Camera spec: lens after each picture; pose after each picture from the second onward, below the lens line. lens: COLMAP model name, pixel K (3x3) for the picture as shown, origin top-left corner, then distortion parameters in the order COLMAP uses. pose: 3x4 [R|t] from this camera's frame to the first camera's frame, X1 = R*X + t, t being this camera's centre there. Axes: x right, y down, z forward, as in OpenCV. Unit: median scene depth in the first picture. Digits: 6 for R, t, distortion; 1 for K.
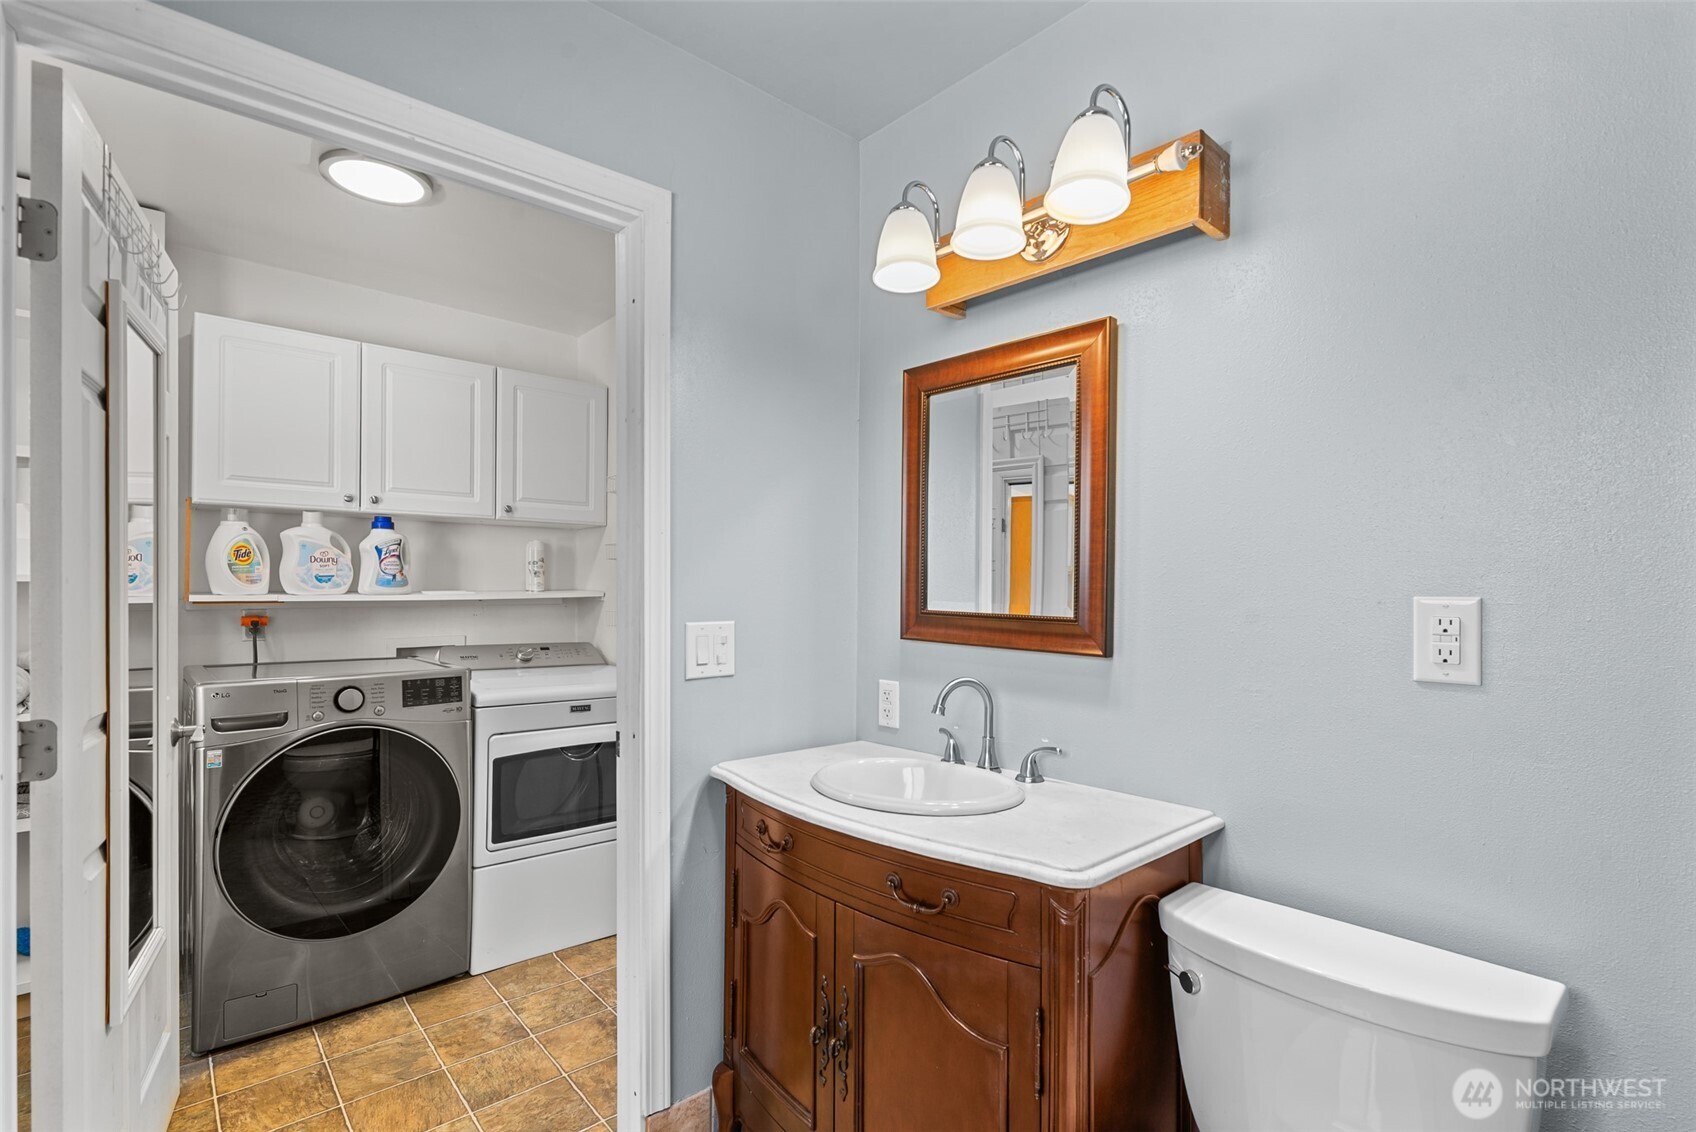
lens RADIAL K [[792.9, 0, 846.2], [0, 792.9, 577.7], [0, 0, 1]] dist [0.003650, -0.003173]
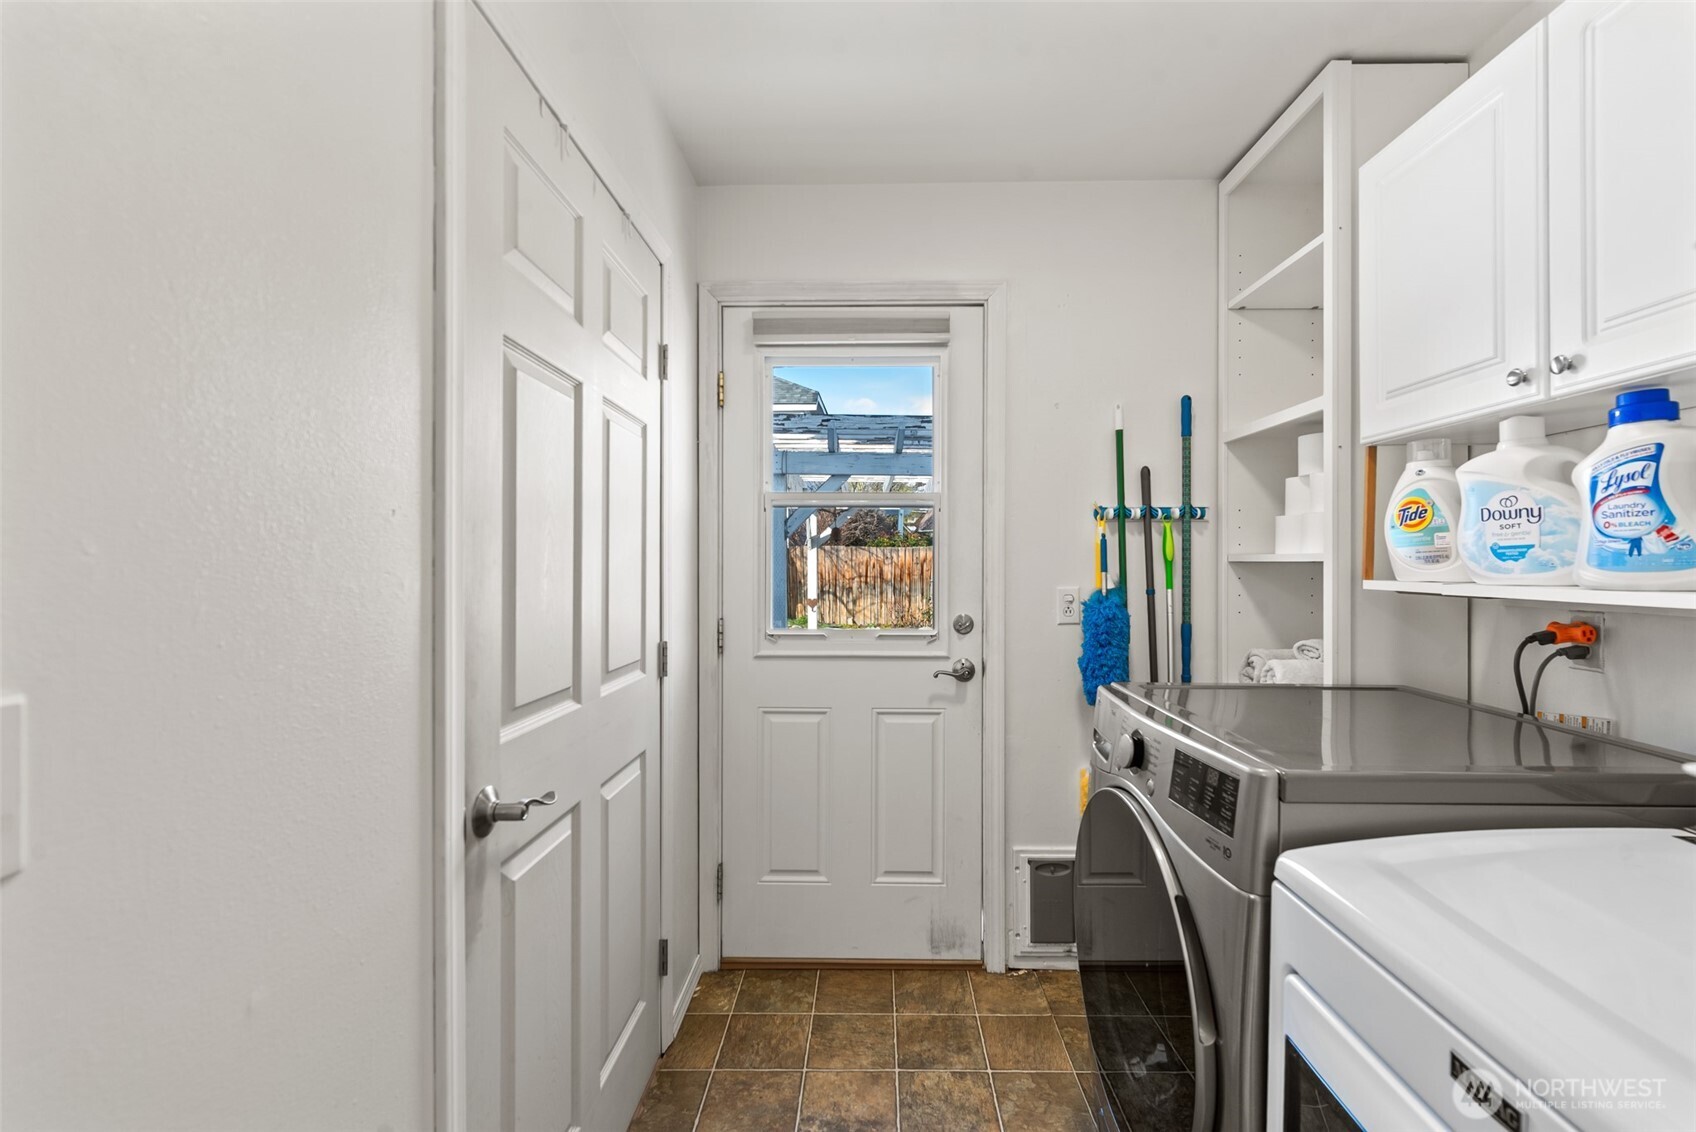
lens RADIAL K [[732.1, 0, 850.7], [0, 732.1, 566.3], [0, 0, 1]] dist [0.001419, -0.000708]
pose [[-0.682891, -0.002267, -0.730517, 0.230378], [0.005245, 0.999954, -0.008006, 0.018377], [0.730501, -0.009299, -0.682848, 1.461519]]
